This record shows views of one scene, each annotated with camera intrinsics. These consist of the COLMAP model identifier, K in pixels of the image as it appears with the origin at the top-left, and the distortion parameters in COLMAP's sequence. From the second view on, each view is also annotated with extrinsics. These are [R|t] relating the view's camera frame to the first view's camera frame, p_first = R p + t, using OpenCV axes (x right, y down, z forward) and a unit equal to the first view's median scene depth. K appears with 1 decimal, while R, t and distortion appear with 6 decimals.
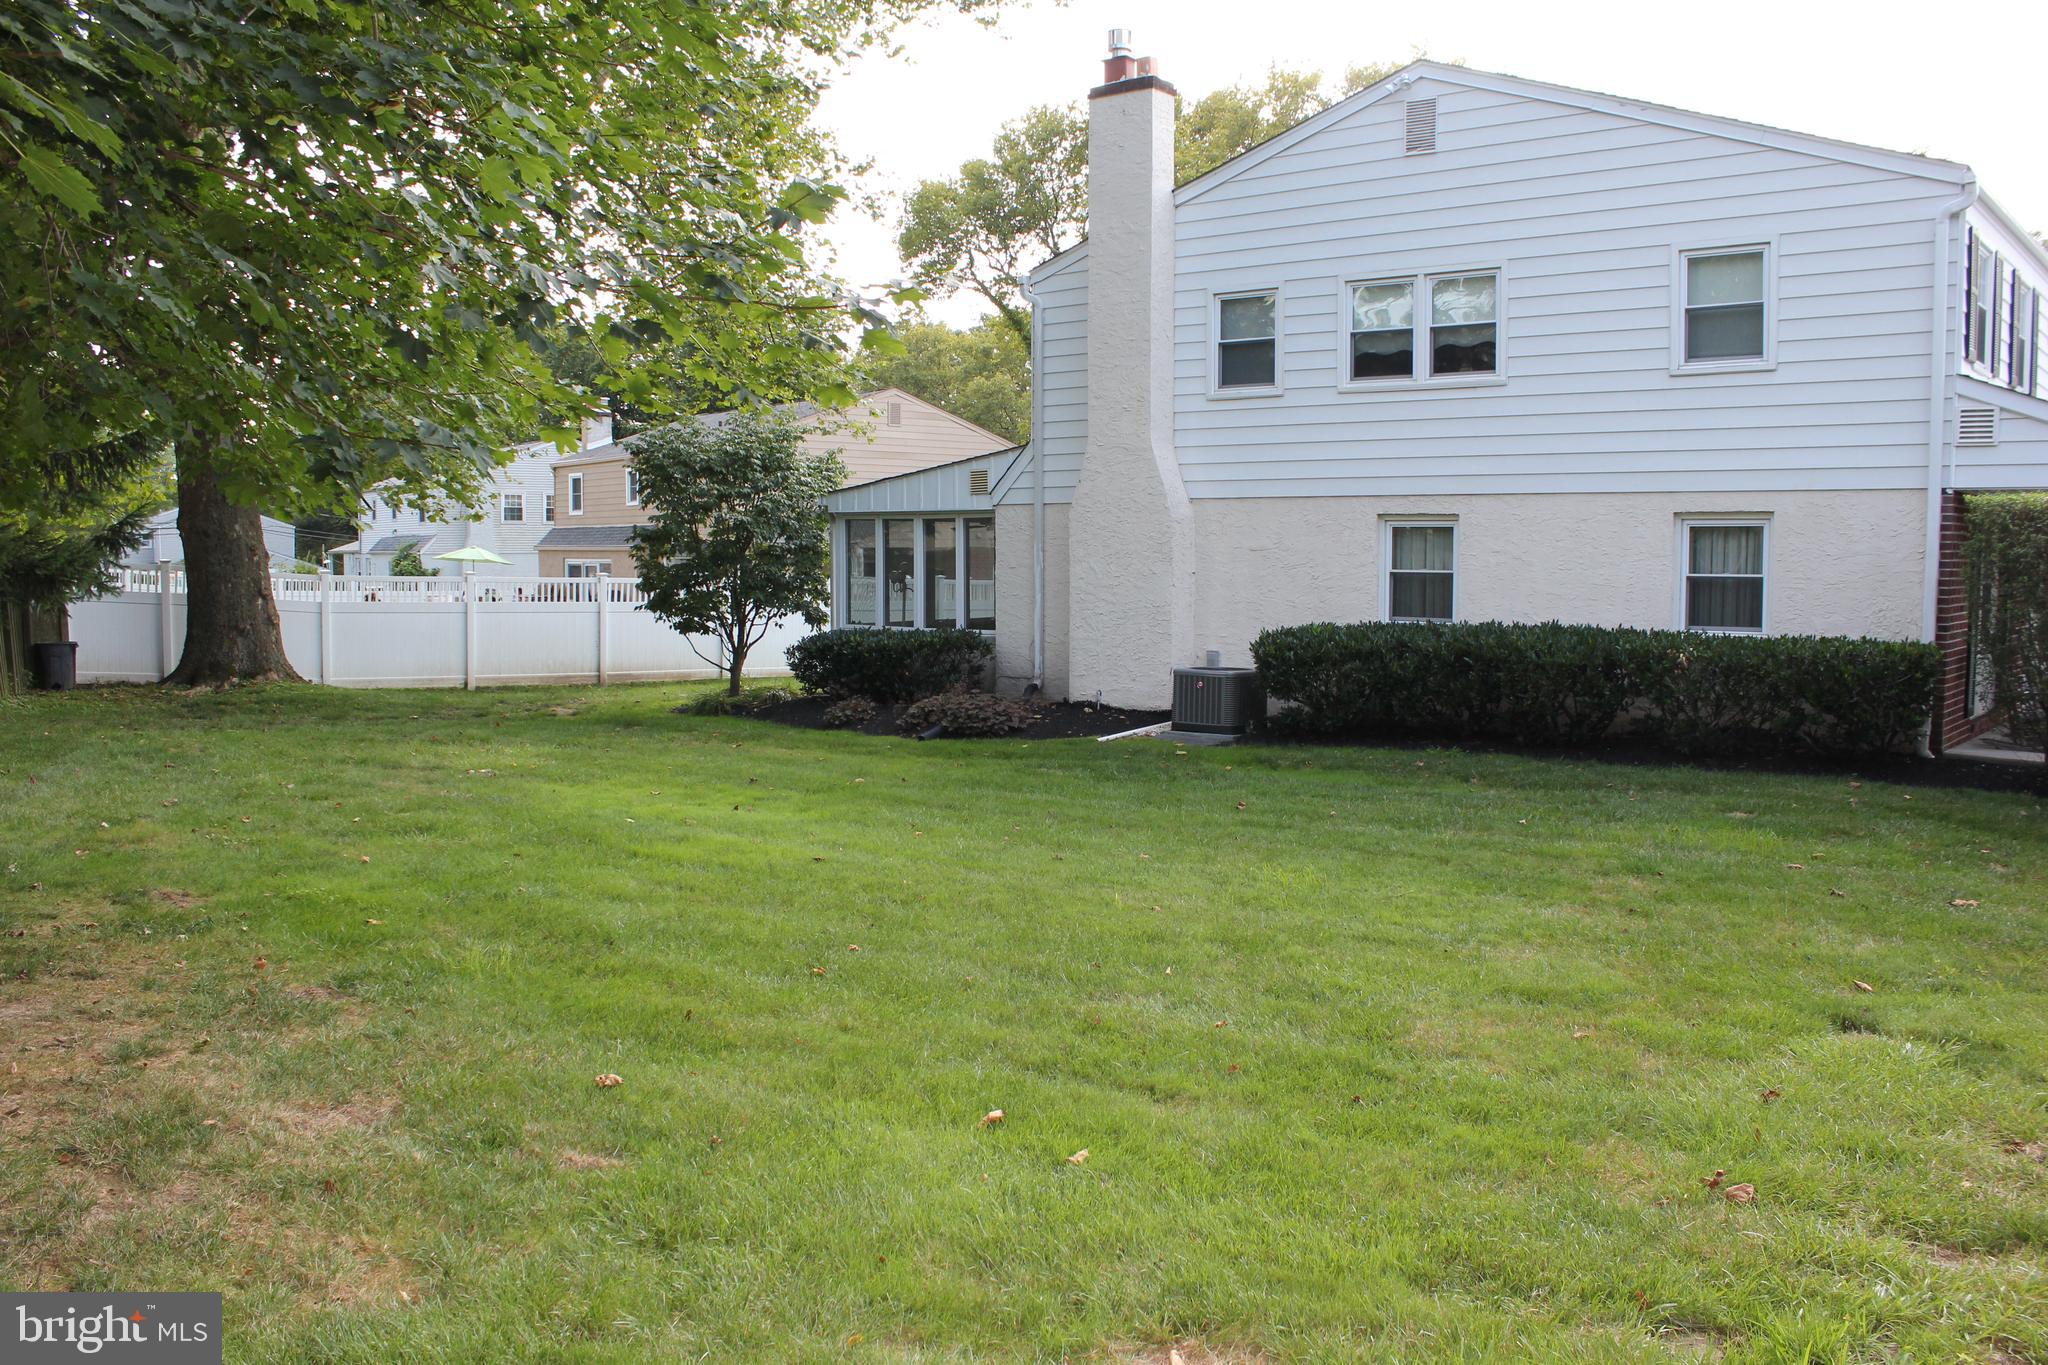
lens RADIAL K [[1700.6, 0, 1024.0], [0, 1700.6, 682.5], [0, 0, 1]] dist [-0.128321, 0.000371]
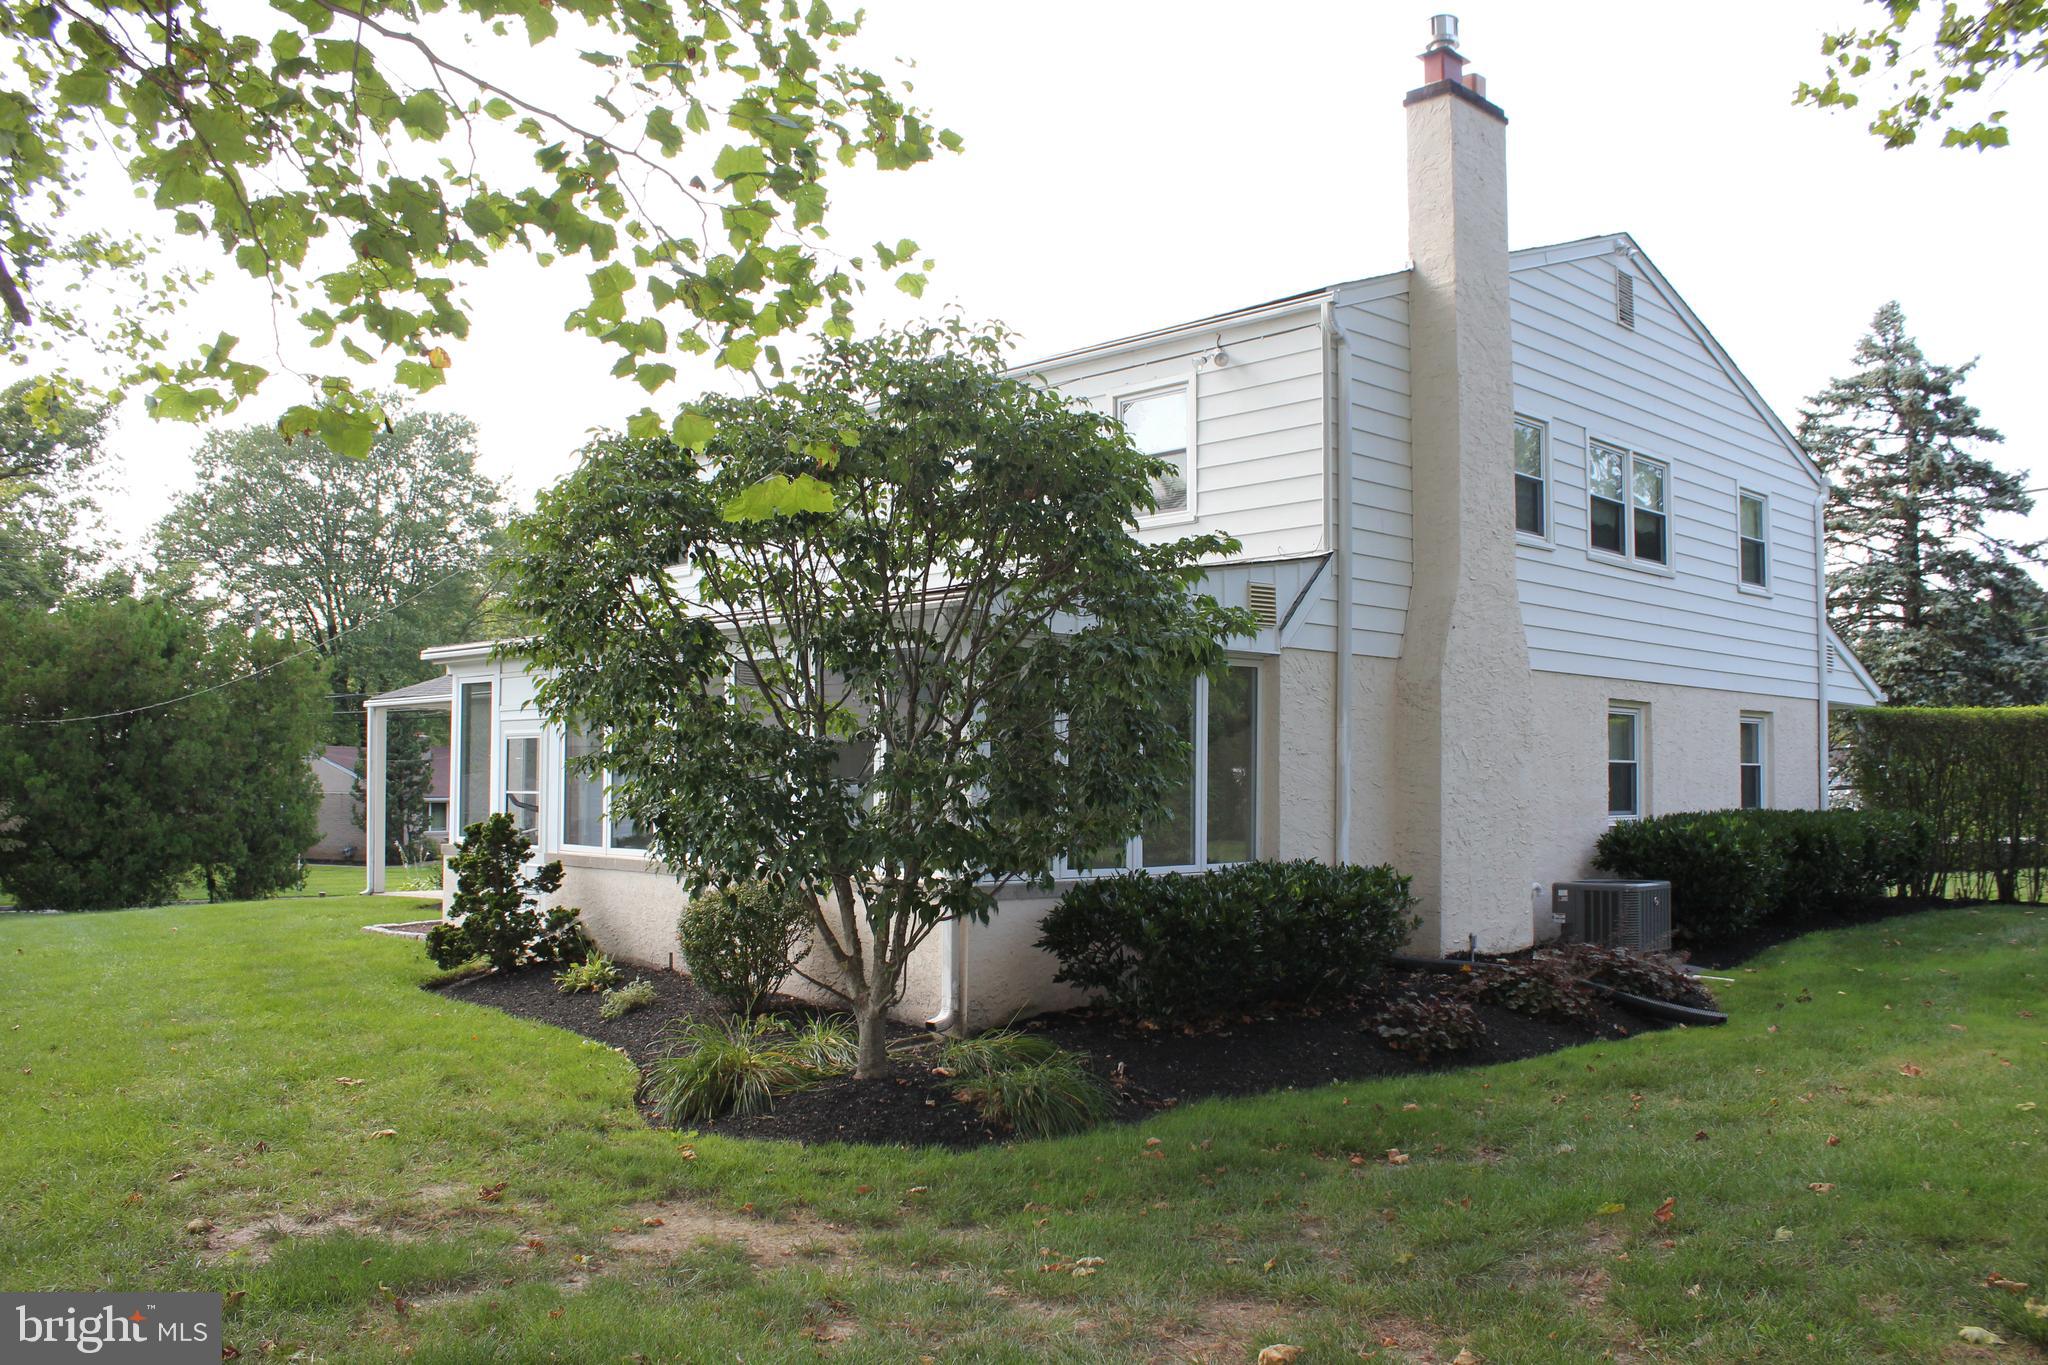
lens RADIAL K [[1700.6, 0, 1024.0], [0, 1700.6, 682.5], [0, 0, 1]] dist [-0.128321, 0.000371]
pose [[0.054276, 0.053657, 0.997083, -0.724348], [0.074738, 0.995536, -0.057642, -0.079199], [-0.995725, 0.077649, 0.050023, 1.283854]]
